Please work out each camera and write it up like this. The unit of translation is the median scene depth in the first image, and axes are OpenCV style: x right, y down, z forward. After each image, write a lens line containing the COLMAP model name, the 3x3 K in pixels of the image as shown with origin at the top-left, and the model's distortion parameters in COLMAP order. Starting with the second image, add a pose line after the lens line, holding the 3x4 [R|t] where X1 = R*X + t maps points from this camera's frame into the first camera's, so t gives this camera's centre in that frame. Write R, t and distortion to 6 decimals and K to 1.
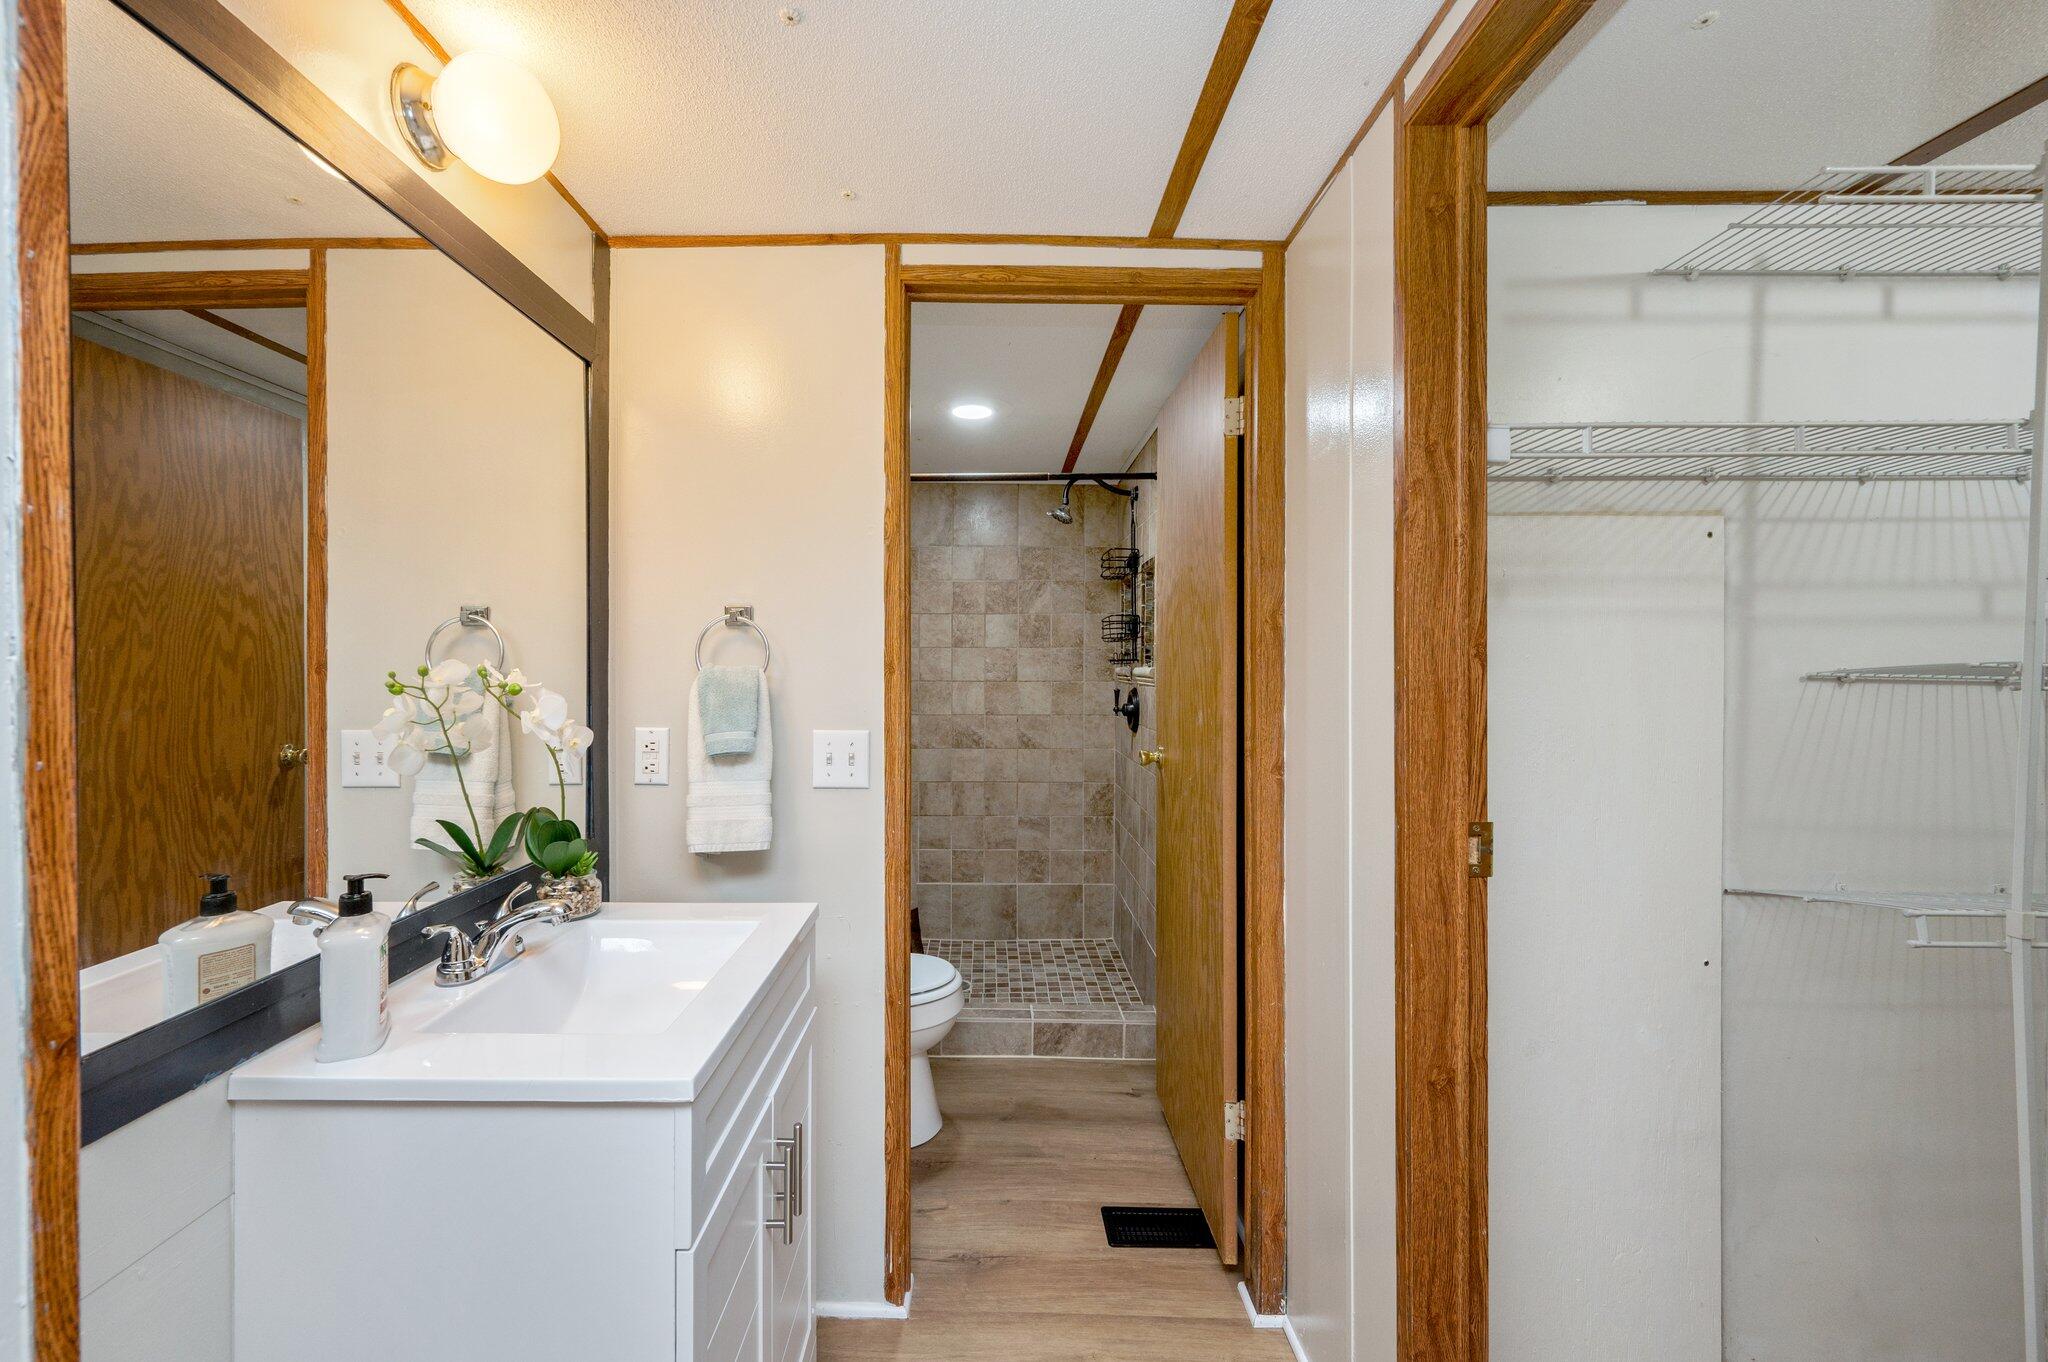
lens RADIAL K [[848.0, 0, 978.8], [0, 848.0, 665.3], [0, 0, 1]] dist [-0.032078, -0.000044]
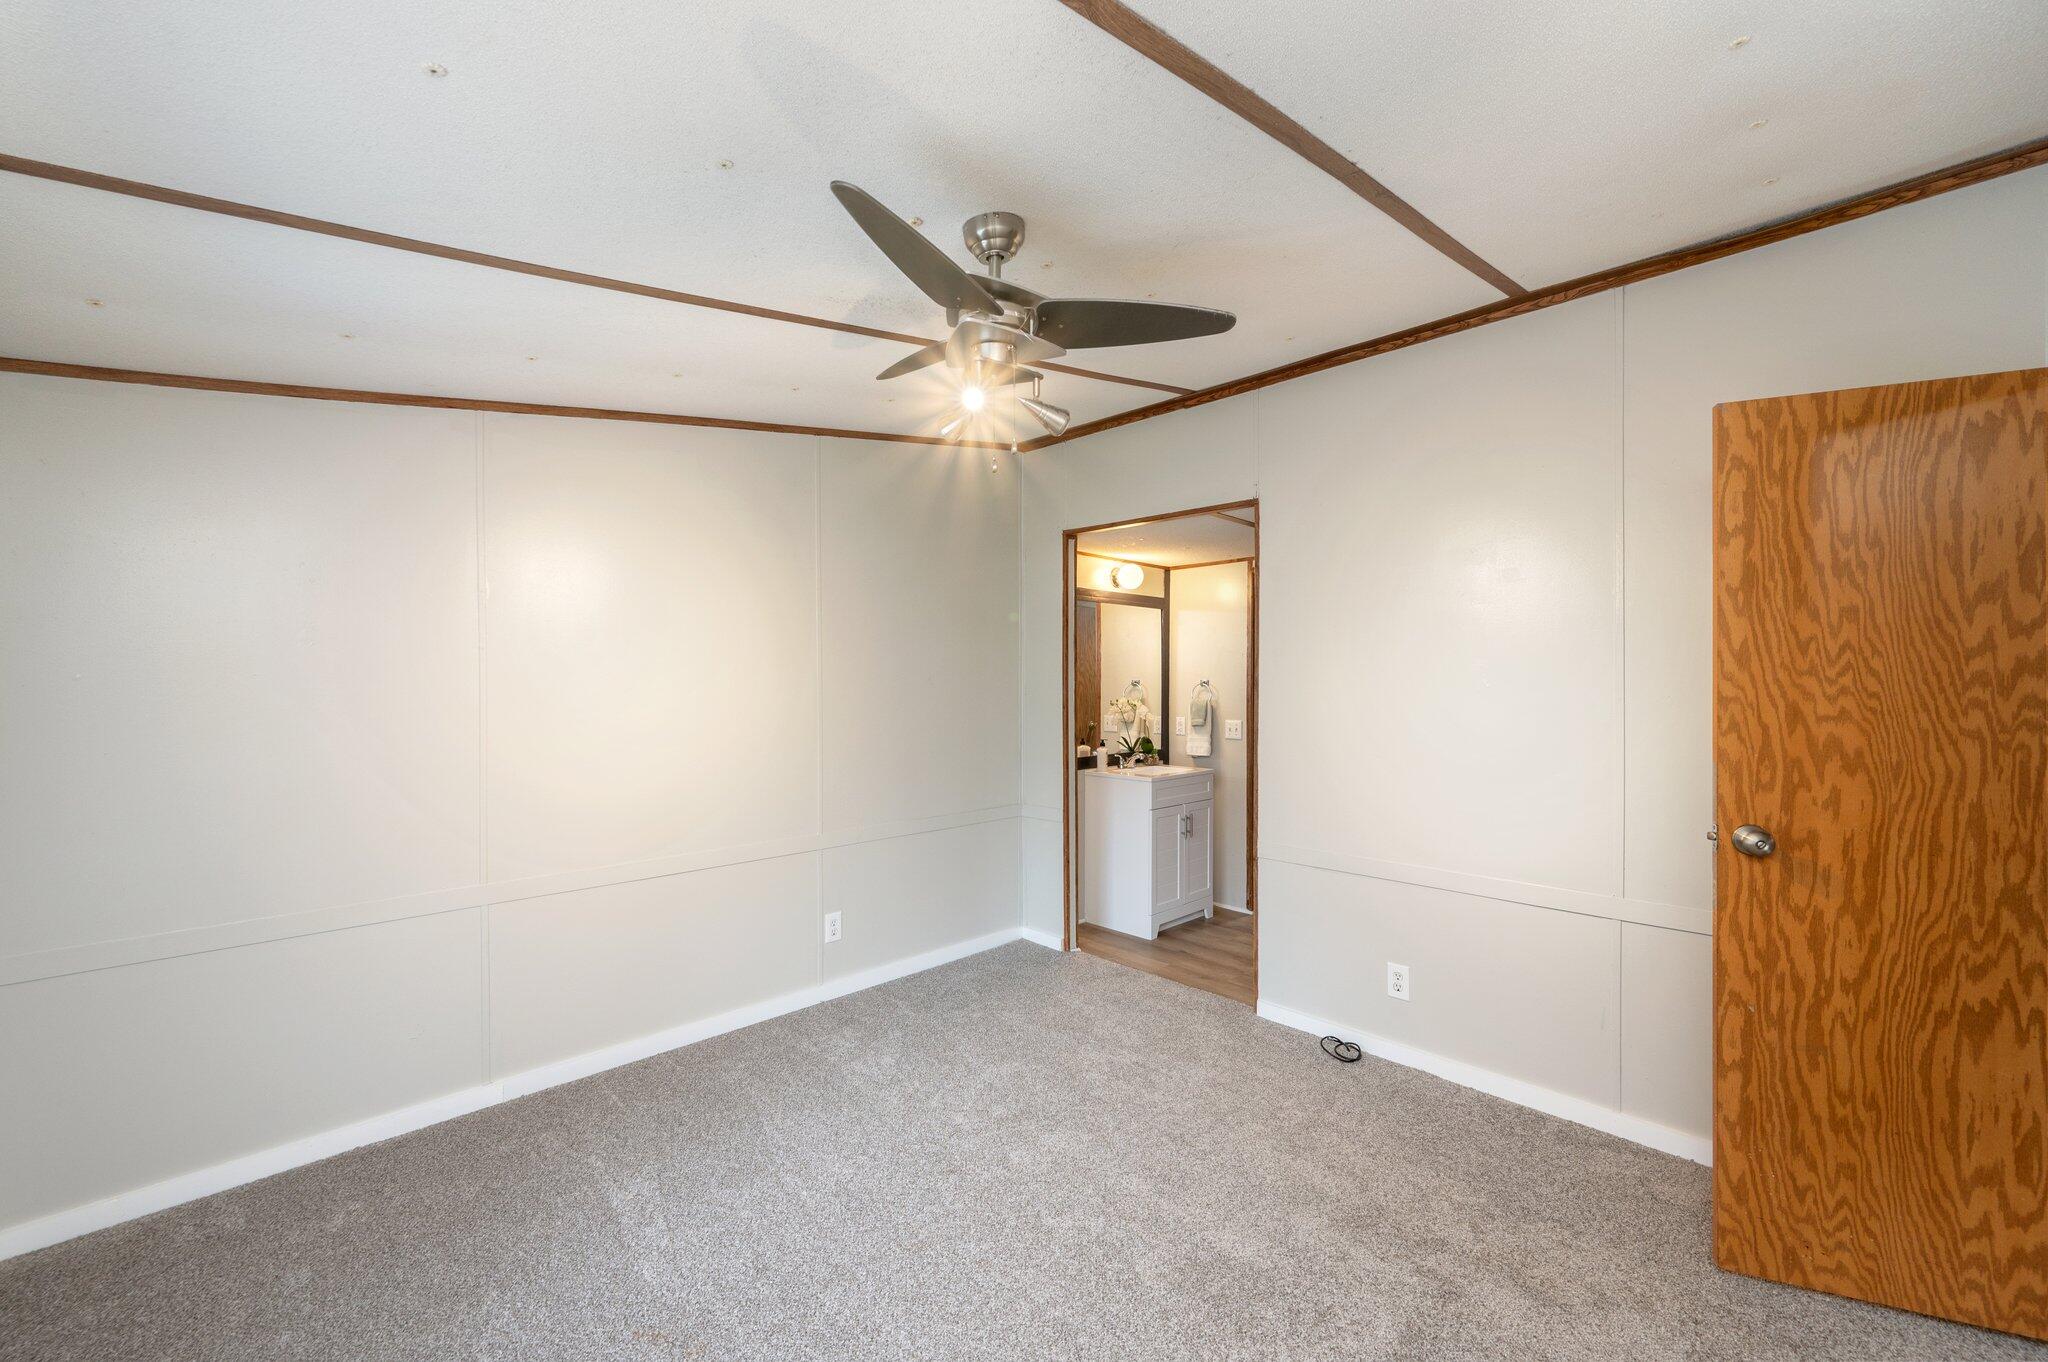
lens RADIAL K [[806.1, 0, 1024.0], [0, 806.1, 681.0], [0, 0, 1]] dist [0.000222, -0.000005]
pose [[0.713737, 0.001942, -0.700411, 0.774825], [-0.006274, 0.999974, -0.003620, -0.029738], [0.700385, 0.006978, 0.713731, -0.938096]]
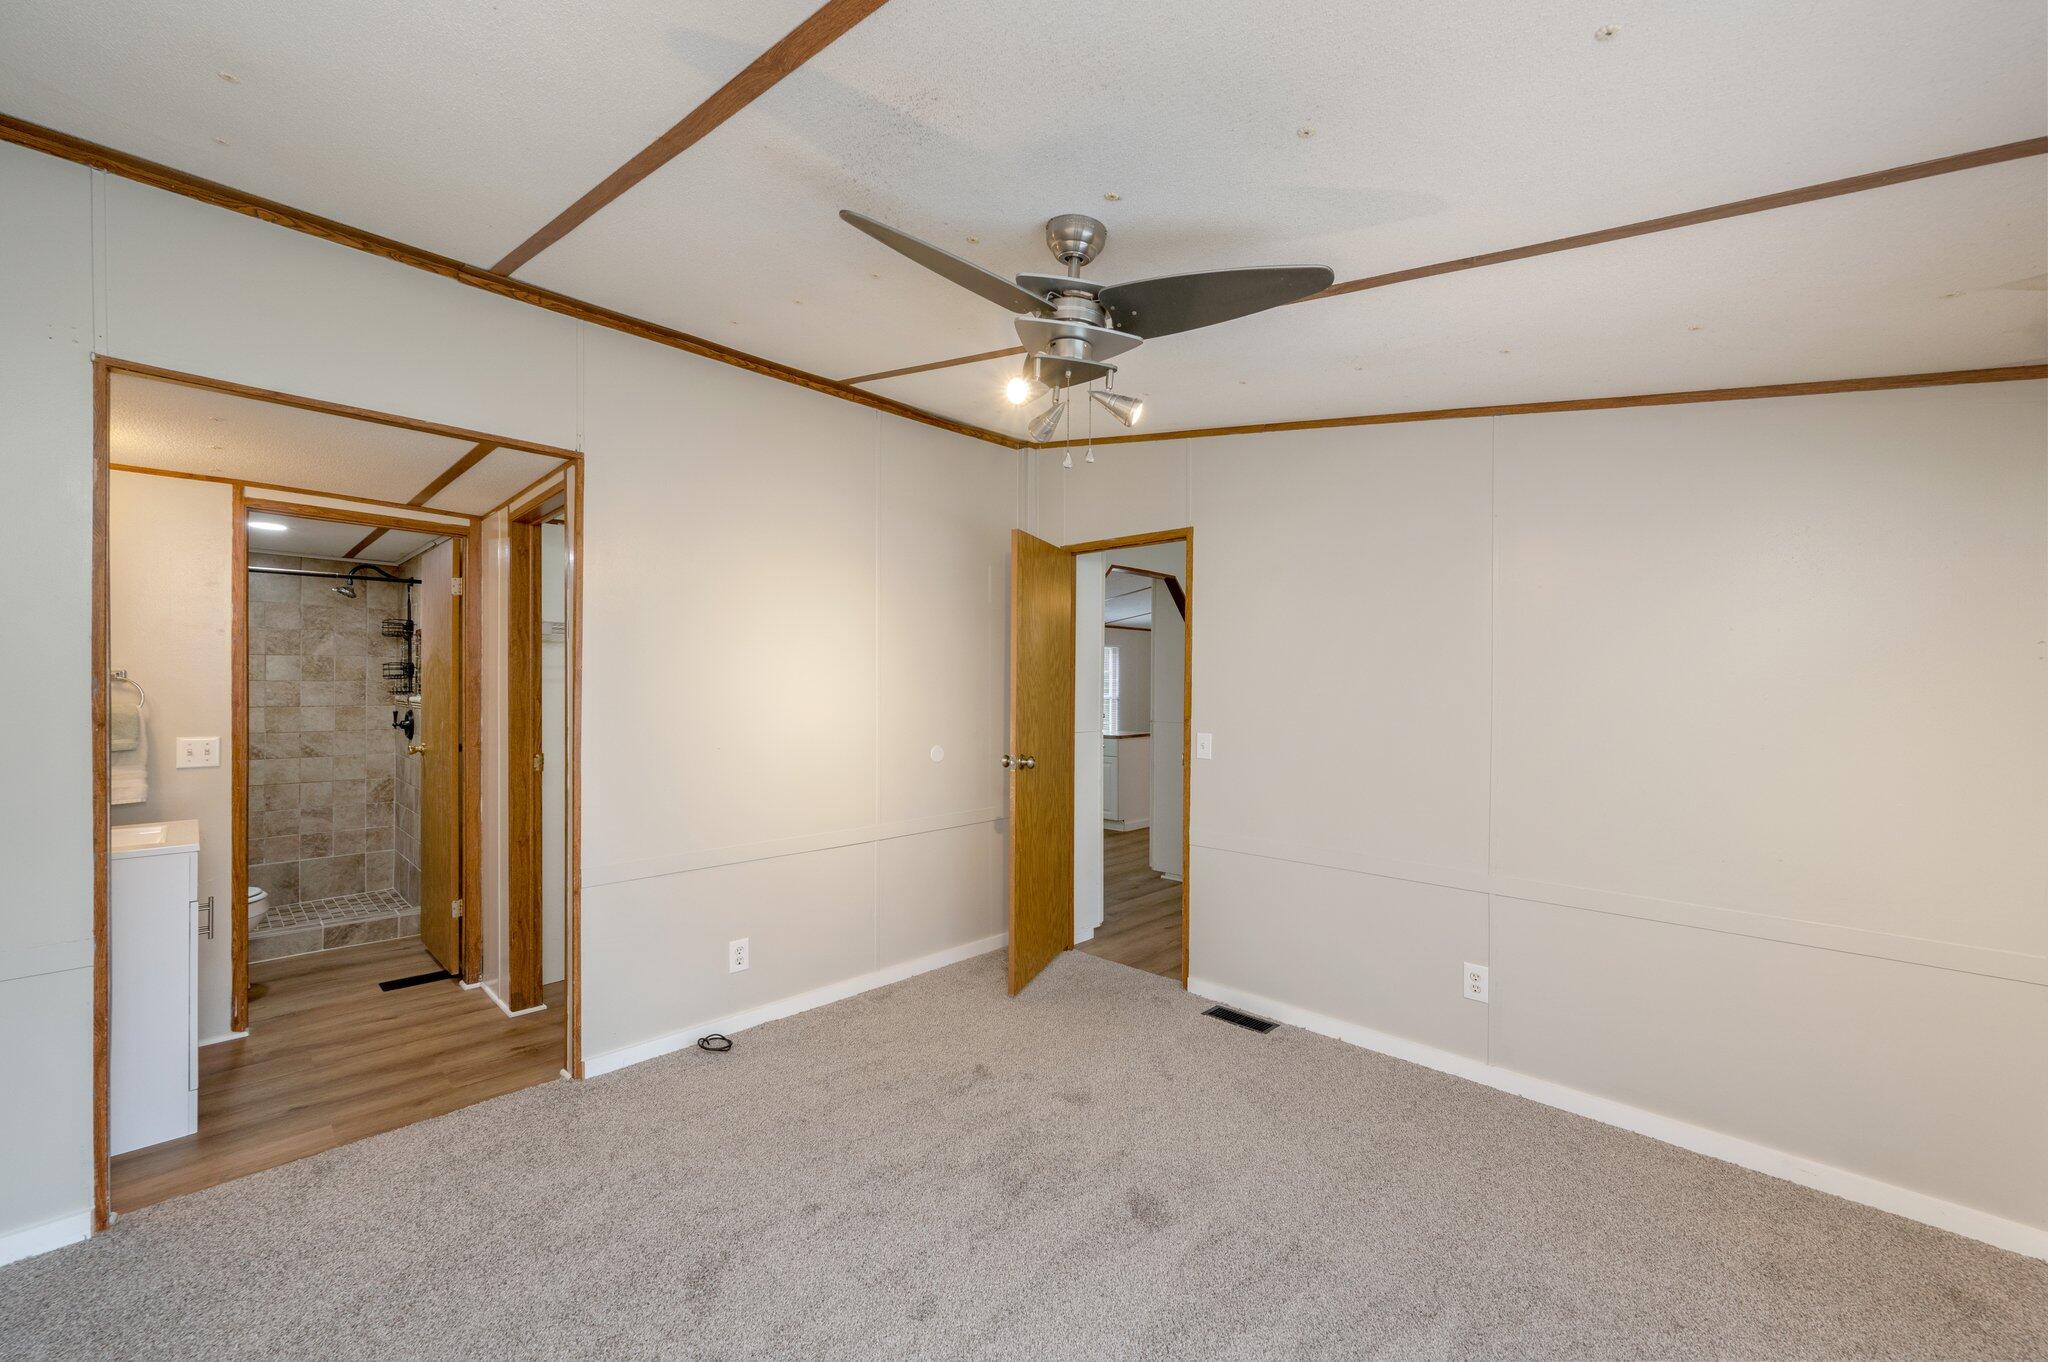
lens RADIAL K [[798.5, 0, 1034.8], [0, 798.5, 688.4], [0, 0, 1]] dist [0.012893, -0.000116]
pose [[0.684407, -0.000101, 0.729100, -0.116311], [-0.005594, 0.999970, 0.005390, -0.029854], [-0.729079, -0.007767, 0.684386, -0.918432]]
